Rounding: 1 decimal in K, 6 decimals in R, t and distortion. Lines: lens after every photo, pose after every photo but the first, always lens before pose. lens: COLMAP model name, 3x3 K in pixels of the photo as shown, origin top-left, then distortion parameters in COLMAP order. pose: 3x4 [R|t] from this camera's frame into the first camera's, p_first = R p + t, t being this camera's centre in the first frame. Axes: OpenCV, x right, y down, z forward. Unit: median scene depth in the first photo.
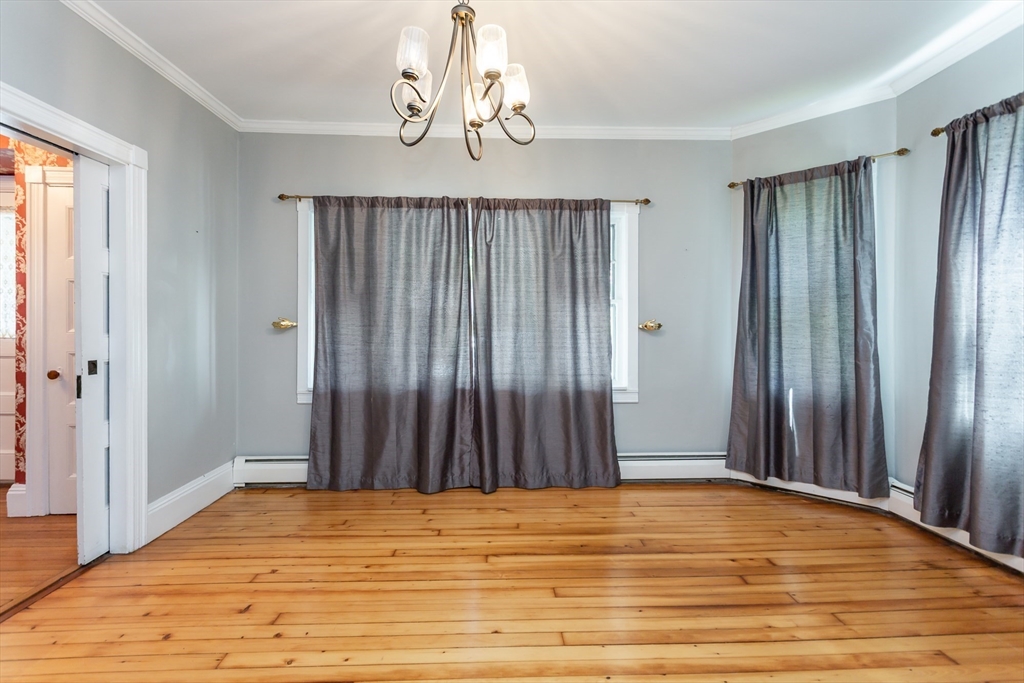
lens RADIAL K [[484.3, 0, 518.0], [0, 484.3, 328.2], [0, 0, 1]] dist [-0.001041, 0.001858]
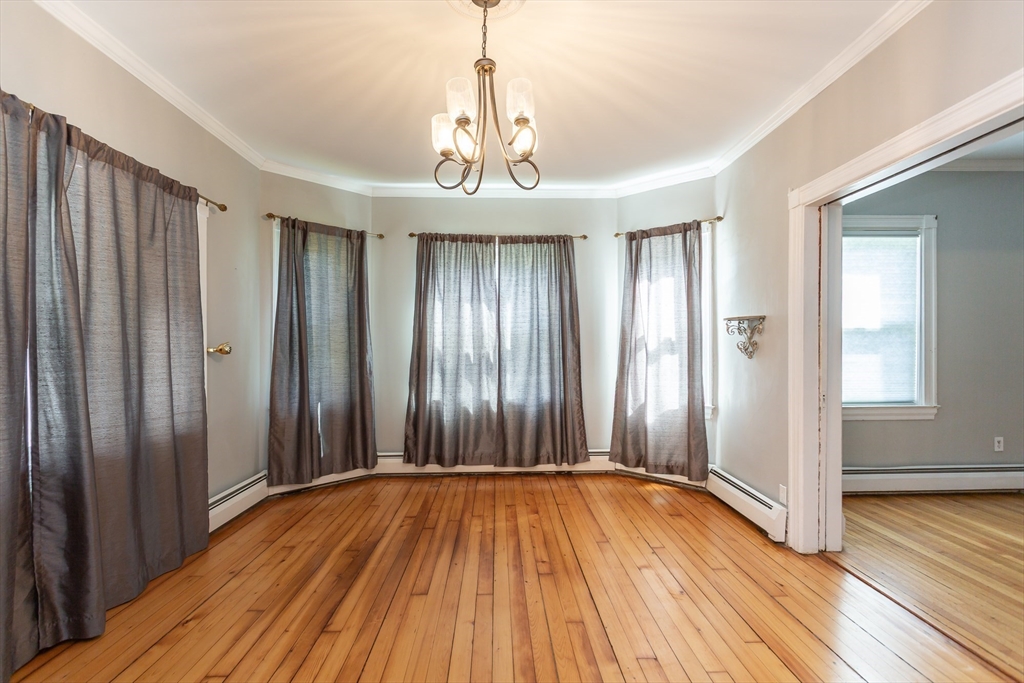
lens RADIAL K [[484.3, 0, 513.0], [0, 484.3, 350.3], [0, 0, 1]] dist [-0.001041, 0.001858]
pose [[0.014921, 0.001545, 0.999887, -0.733312], [0.004775, 0.999987, -0.001616, 0.000965], [-0.999877, 0.004799, 0.014914, 0.562074]]
